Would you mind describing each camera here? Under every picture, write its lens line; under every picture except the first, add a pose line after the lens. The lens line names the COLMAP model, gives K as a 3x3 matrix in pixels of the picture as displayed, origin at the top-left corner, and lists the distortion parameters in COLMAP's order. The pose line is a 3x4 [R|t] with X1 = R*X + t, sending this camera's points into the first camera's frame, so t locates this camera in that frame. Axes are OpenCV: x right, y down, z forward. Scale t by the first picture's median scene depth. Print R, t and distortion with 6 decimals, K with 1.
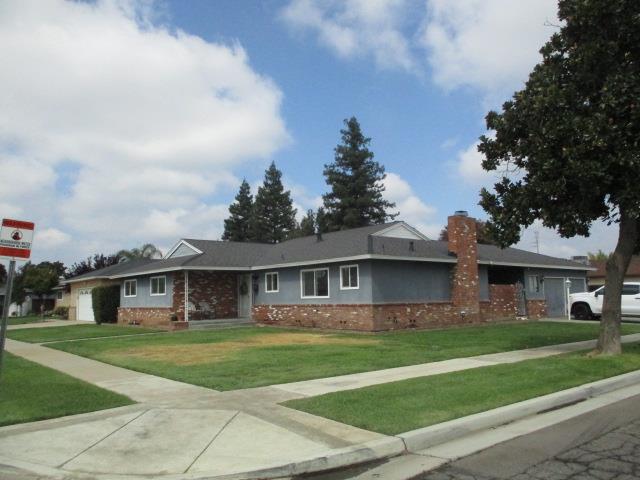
lens RADIAL K [[534.1, 0, 319.8], [0, 534.1, 239.8], [0, 0, 1]] dist [-0.013771, 0.000304]
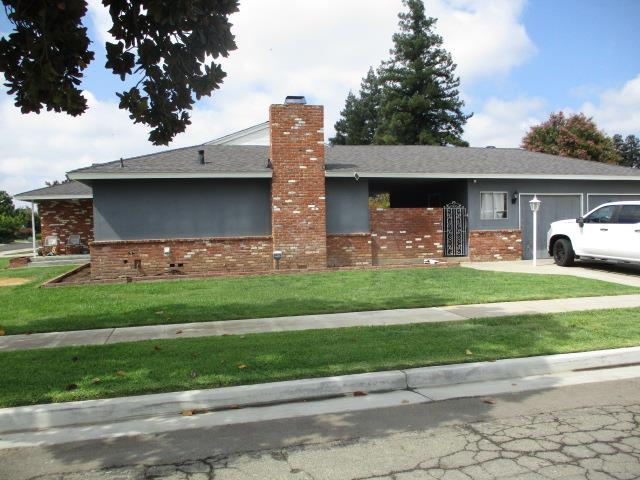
lens RADIAL K [[534.1, 0, 319.6], [0, 534.1, 241.3], [0, 0, 1]] dist [-0.013771, 0.000304]
pose [[0.917165, 0.006735, -0.398450, 0.494551], [0.052653, 0.989043, 0.137917, 0.028602], [0.395013, -0.147472, 0.906761, 0.362286]]
